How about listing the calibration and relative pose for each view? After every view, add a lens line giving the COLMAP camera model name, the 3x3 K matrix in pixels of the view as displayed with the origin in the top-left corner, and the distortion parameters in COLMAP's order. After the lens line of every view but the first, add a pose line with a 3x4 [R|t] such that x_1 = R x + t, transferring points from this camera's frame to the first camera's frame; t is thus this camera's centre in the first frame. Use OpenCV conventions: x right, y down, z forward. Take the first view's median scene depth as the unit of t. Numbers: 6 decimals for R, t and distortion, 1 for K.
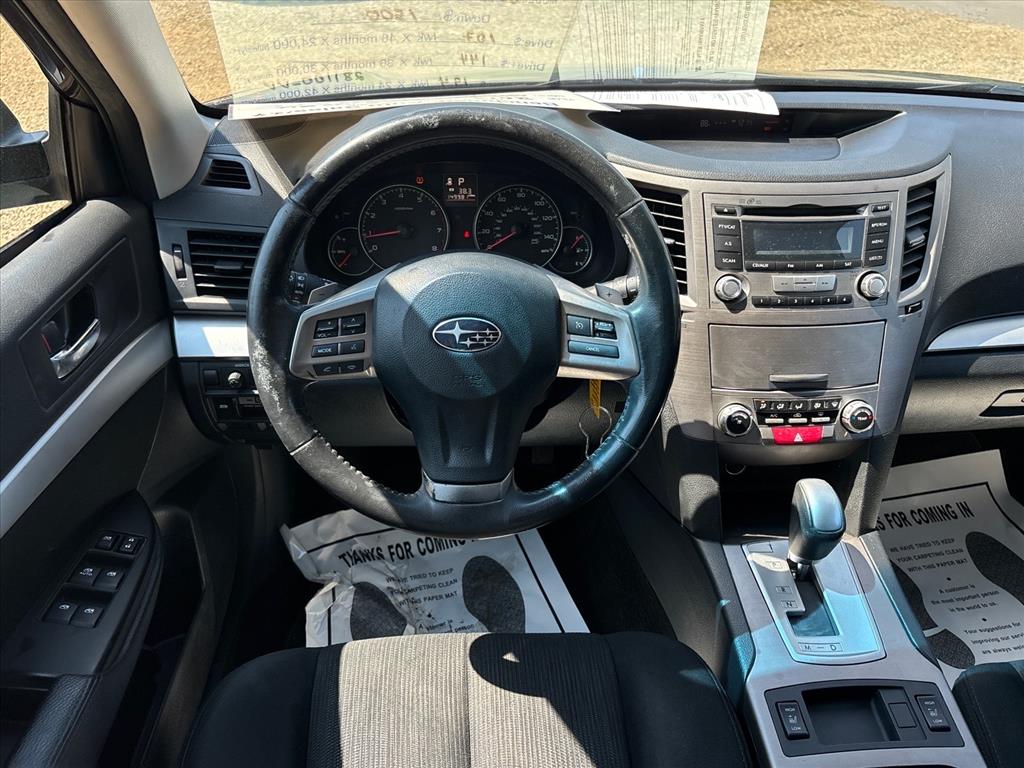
lens RADIAL K [[825.1, 0, 512.0], [0, 825.1, 384.0], [0, 0, 1]] dist [0.021208, -0.011643]
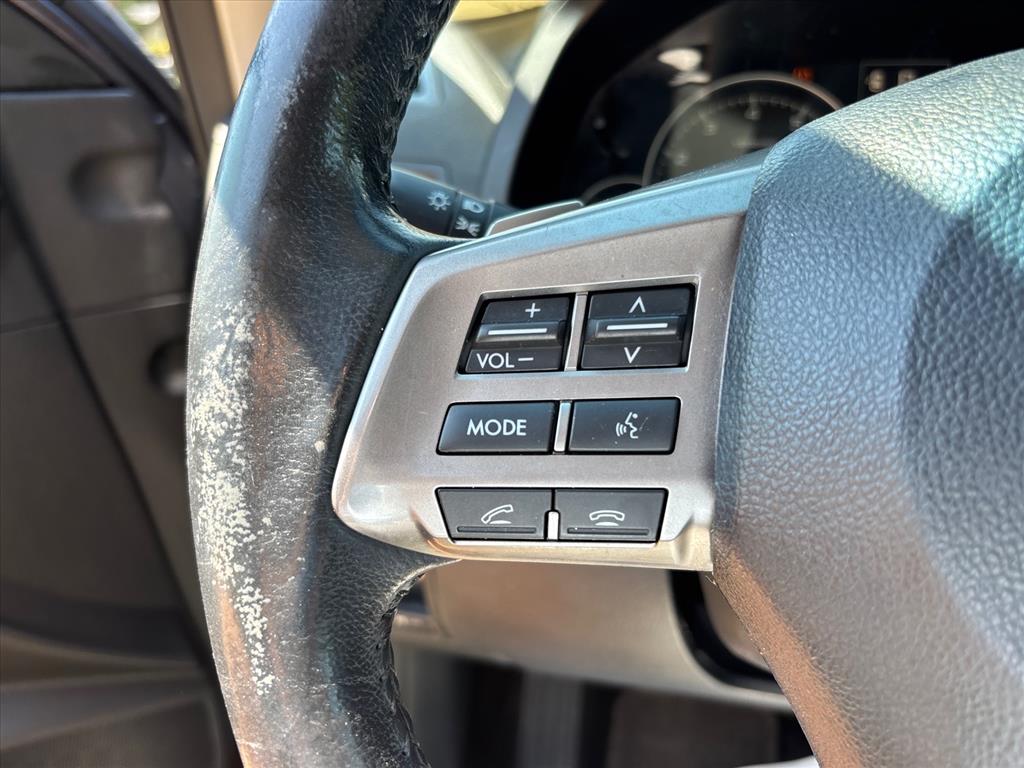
lens RADIAL K [[825.1, 0, 512.0], [0, 825.1, 384.0], [0, 0, 1]] dist [0.021208, -0.011643]
pose [[0.950357, 0.065758, -0.304135, -0.125579], [-0.119544, 0.979564, -0.161753, -0.013679], [0.287283, 0.190081, 0.938796, 0.633538]]
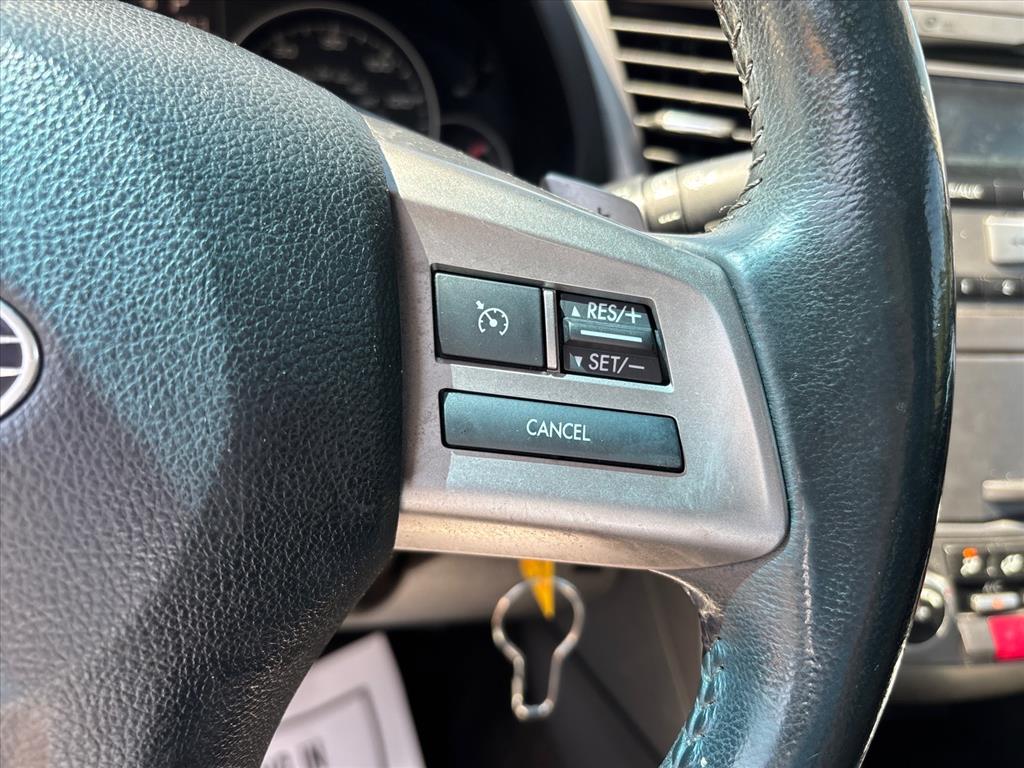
lens RADIAL K [[825.1, 0, 512.0], [0, 825.1, 384.0], [0, 0, 1]] dist [0.021208, -0.011643]
pose [[0.991469, -0.008638, 0.130058, 0.047950], [0.018217, 0.997192, -0.072643, -0.031769], [-0.129065, 0.074393, 0.988842, 0.645531]]
